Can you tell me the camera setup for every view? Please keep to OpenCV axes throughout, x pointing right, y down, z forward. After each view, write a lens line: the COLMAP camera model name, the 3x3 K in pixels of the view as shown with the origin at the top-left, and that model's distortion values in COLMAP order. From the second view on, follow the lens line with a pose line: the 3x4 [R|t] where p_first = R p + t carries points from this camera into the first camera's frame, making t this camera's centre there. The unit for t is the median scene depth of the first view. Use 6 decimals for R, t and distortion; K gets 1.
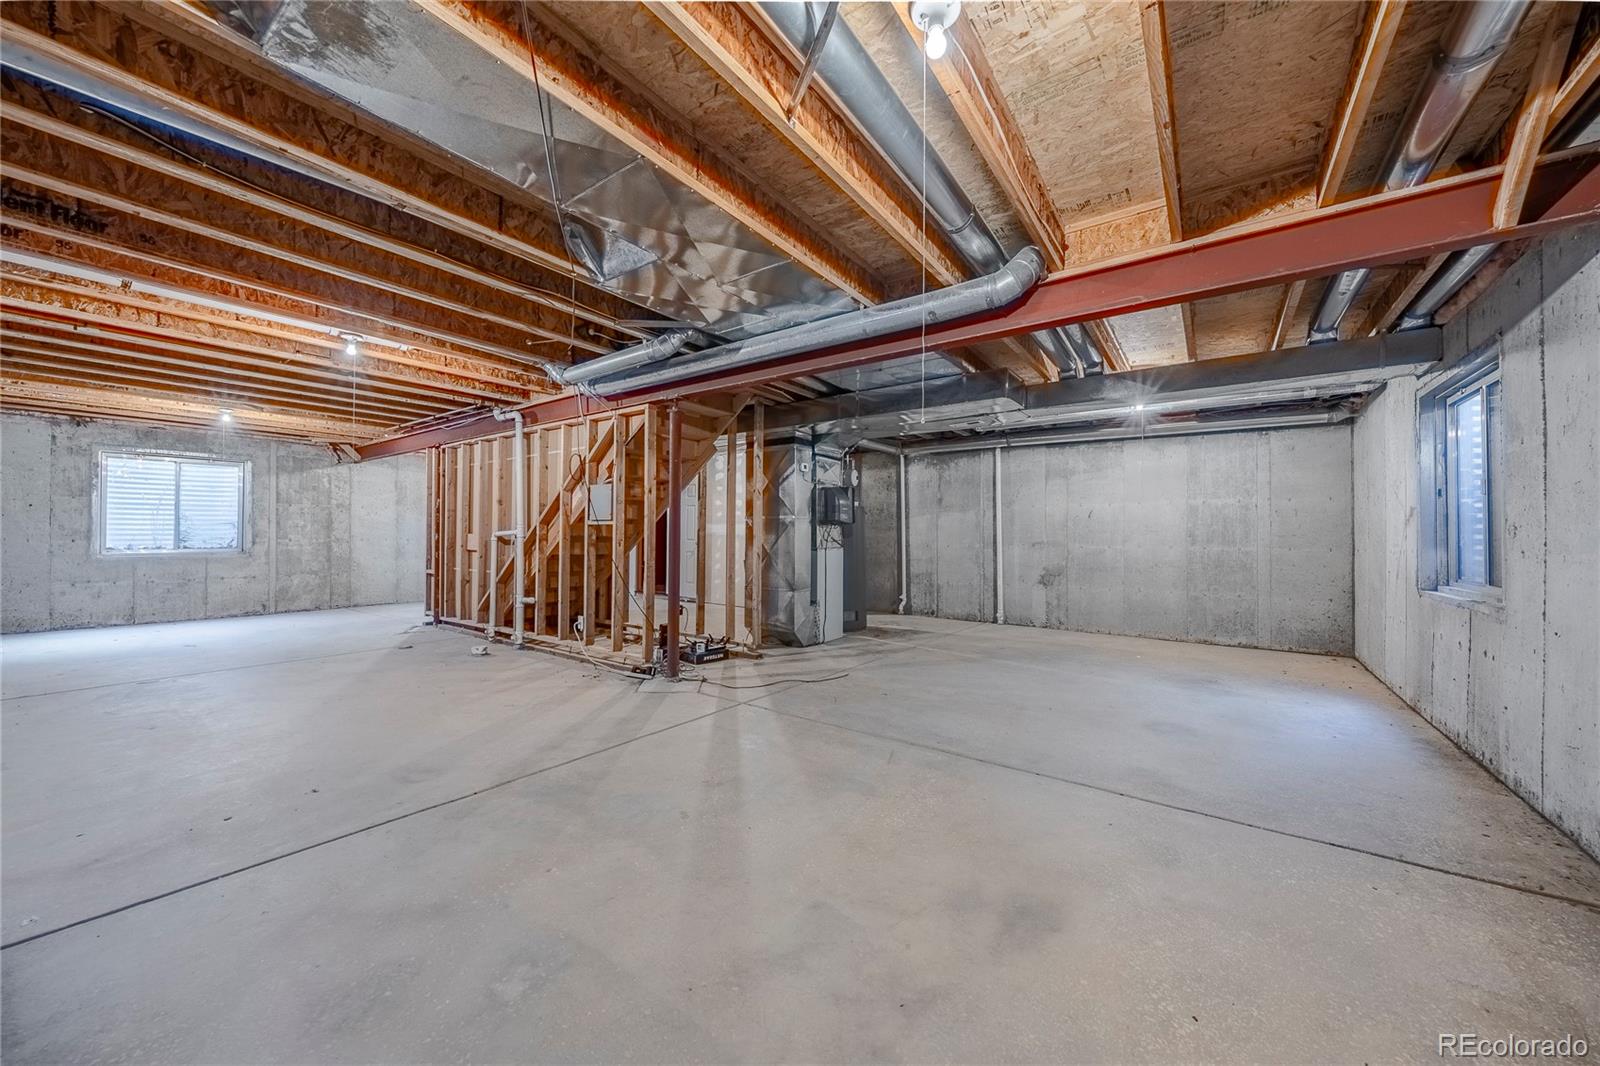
lens RADIAL K [[594.7, 0, 810.3], [0, 594.7, 532.6], [0, 0, 1]] dist [-0.003786, -0.000213]
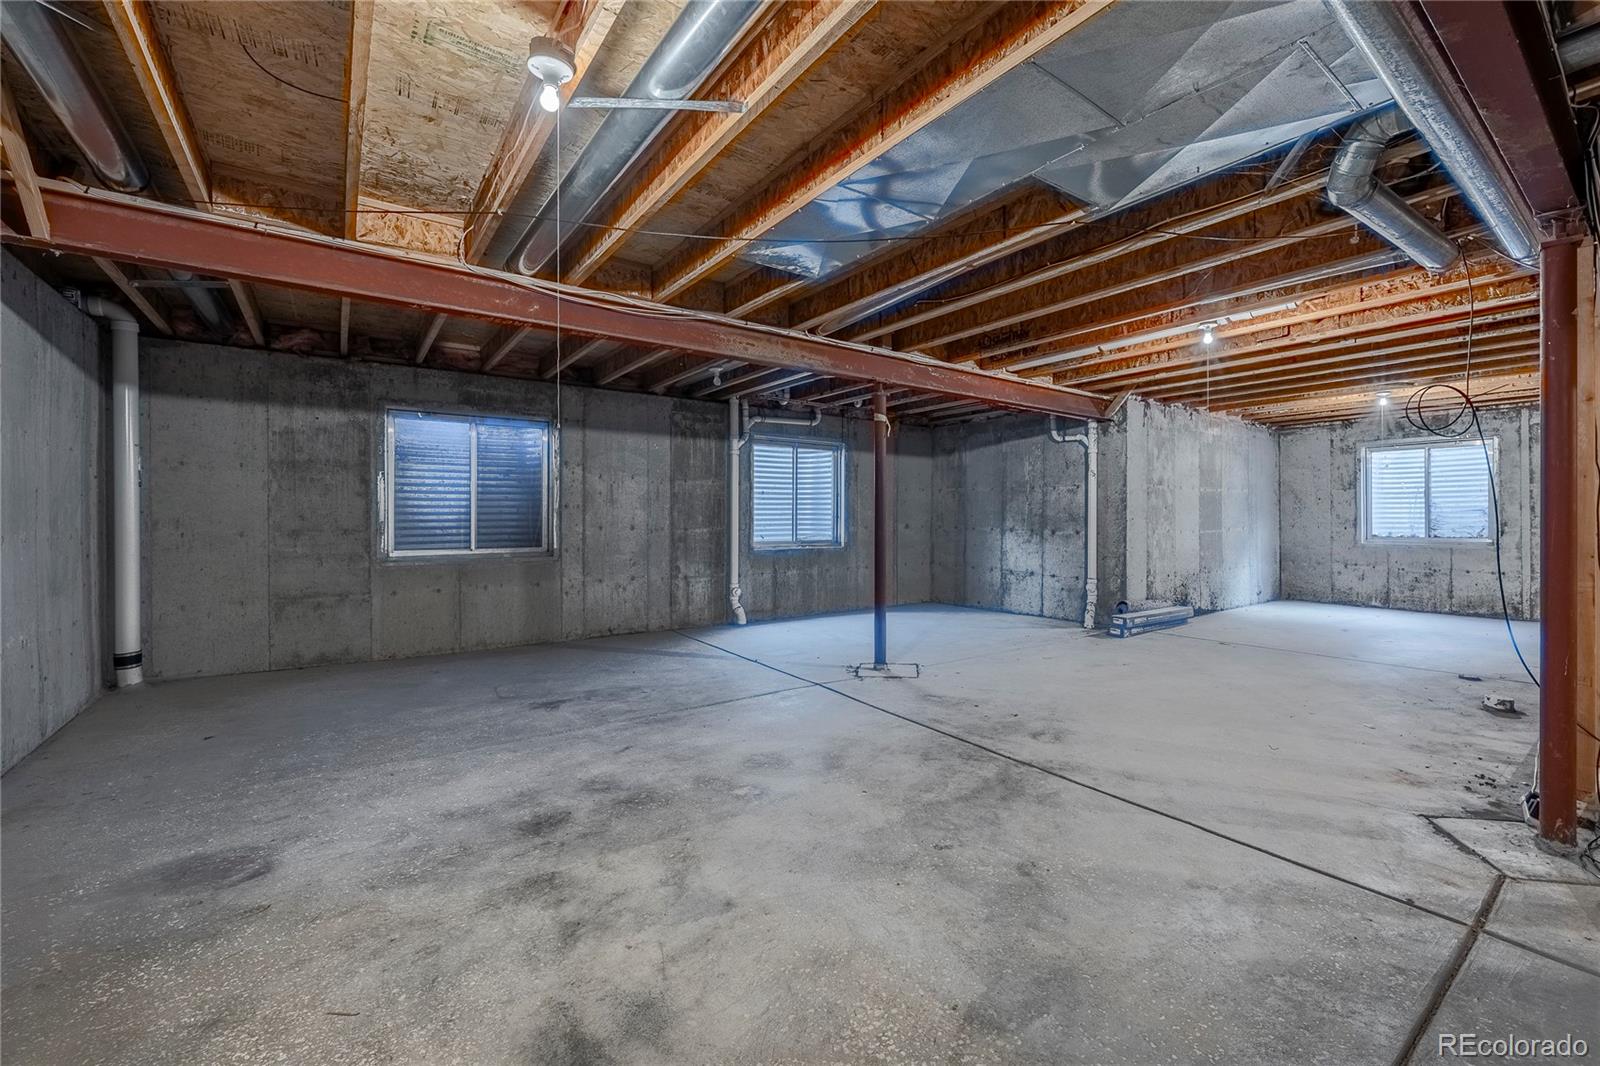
lens RADIAL K [[636.9, 0, 809.5], [0, 636.9, 523.7], [0, 0, 1]] dist [-0.000829, -0.000431]
pose [[-0.324915, 0.001667, -0.945742, 0.449138], [0.003054, 0.999995, 0.000714, 0.001826], [0.945738, -0.002657, -0.324918, 0.691579]]
